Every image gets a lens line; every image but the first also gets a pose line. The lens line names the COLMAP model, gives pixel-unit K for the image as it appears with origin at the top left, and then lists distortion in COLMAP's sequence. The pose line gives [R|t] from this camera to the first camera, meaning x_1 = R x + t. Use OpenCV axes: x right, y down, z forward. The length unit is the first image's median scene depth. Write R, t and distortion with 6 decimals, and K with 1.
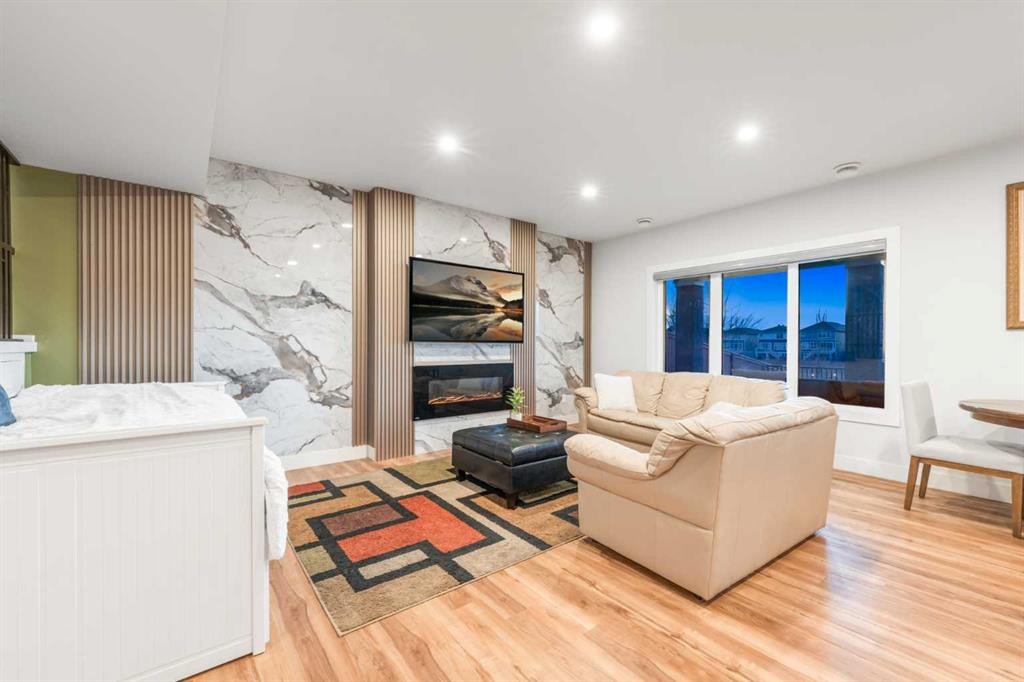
lens RADIAL K [[410.5, 0, 511.6], [0, 410.5, 344.5], [0, 0, 1]] dist [0.000548, -0.001186]
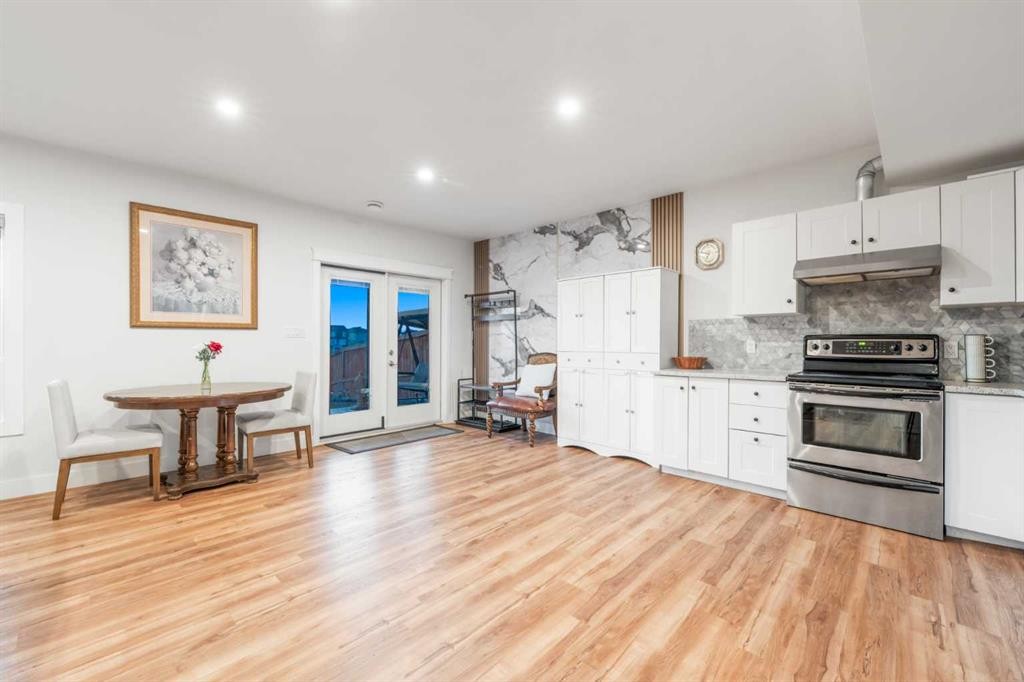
lens RADIAL K [[410.5, 0, 512.3], [0, 410.5, 340.8], [0, 0, 1]] dist [0.000548, -0.001186]
pose [[-0.136026, -0.000057, 0.990705, -0.098578], [0.000727, 1.000000, 0.000158, 0.002149], [-0.990705, 0.000742, -0.136026, 0.124722]]
